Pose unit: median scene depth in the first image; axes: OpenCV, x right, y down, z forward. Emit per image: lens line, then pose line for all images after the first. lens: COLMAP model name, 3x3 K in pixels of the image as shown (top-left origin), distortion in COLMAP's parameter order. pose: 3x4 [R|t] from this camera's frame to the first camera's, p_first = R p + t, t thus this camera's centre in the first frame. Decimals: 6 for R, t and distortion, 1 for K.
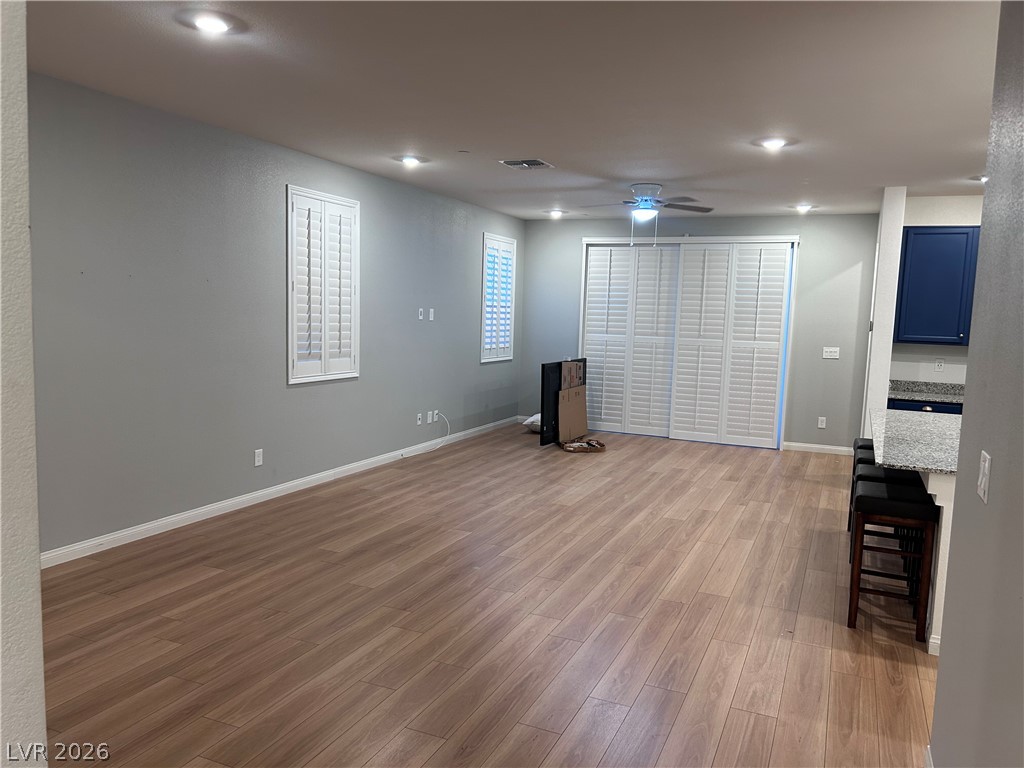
lens RADIAL K [[765.7, 0, 513.1], [0, 765.7, 394.3], [0, 0, 1]] dist [0.057782, -0.067763]
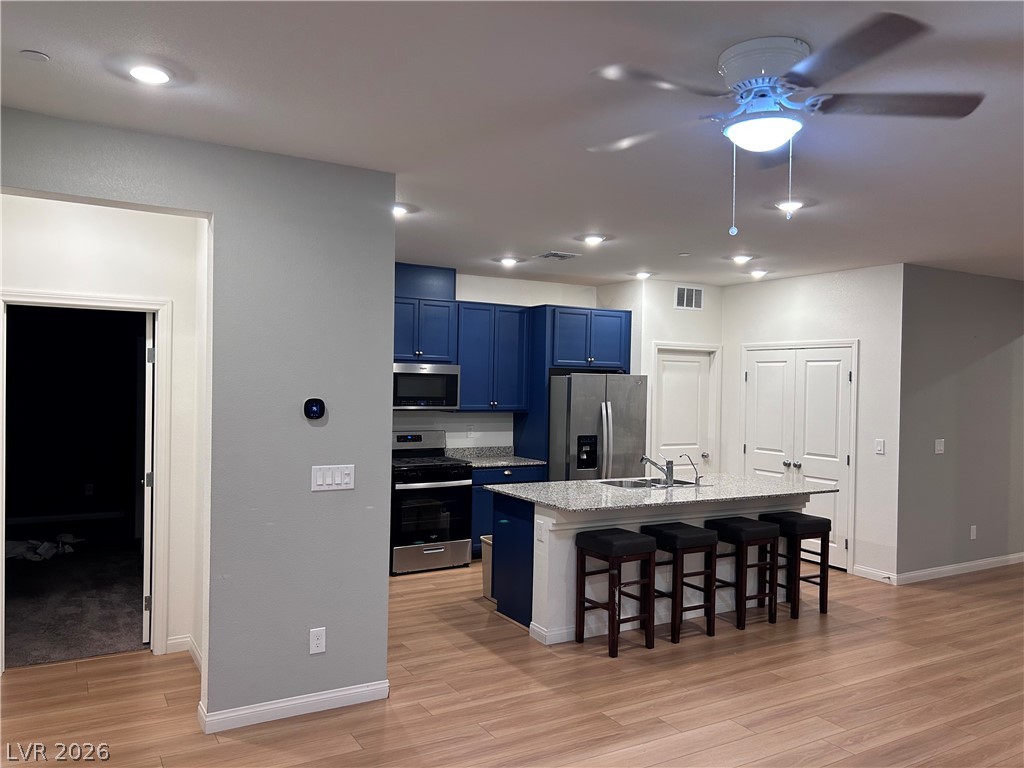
lens RADIAL K [[765.7, 0, 508.9], [0, 765.7, 389.7], [0, 0, 1]] dist [0.057782, -0.067763]
pose [[-0.809480, -0.055713, 0.584498, 0.060079], [0.018035, 0.992659, 0.119596, -0.186927], [-0.586871, 0.107352, -0.802532, 1.557963]]
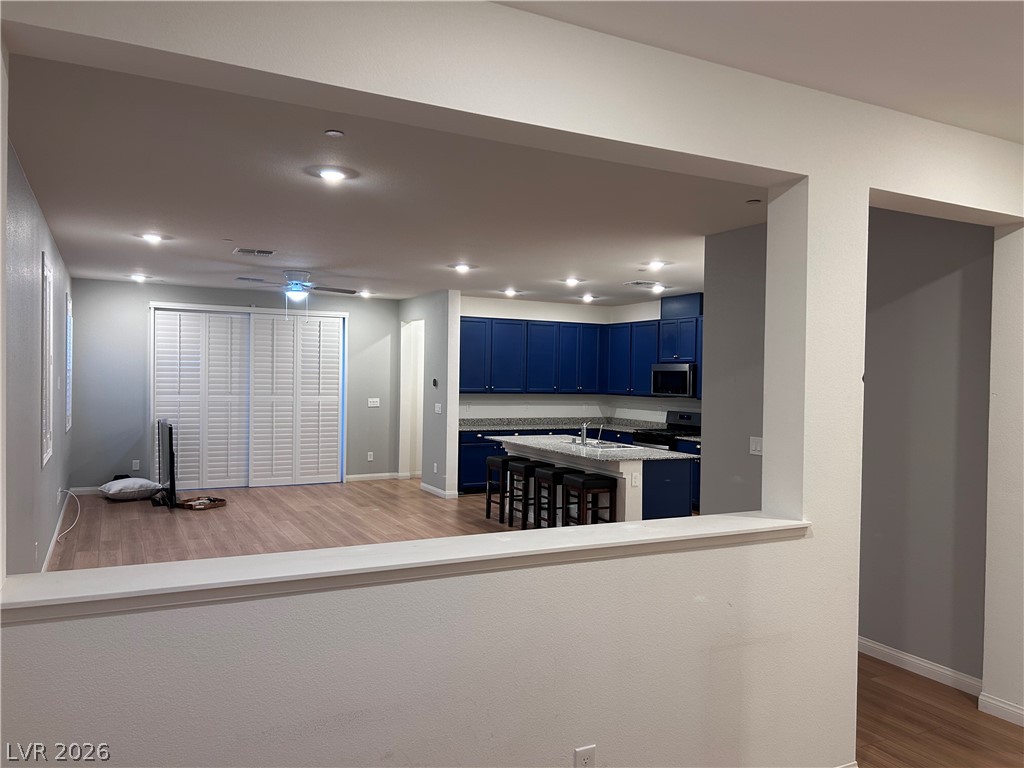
lens RADIAL K [[765.7, 0, 527.2], [0, 765.7, 390.9], [0, 0, 1]] dist [0.057782, -0.067763]
pose [[0.612898, -0.039701, 0.789164, -0.643159], [0.090364, 0.995706, -0.020088, -0.033274], [-0.784978, 0.083624, 0.613854, -0.006807]]
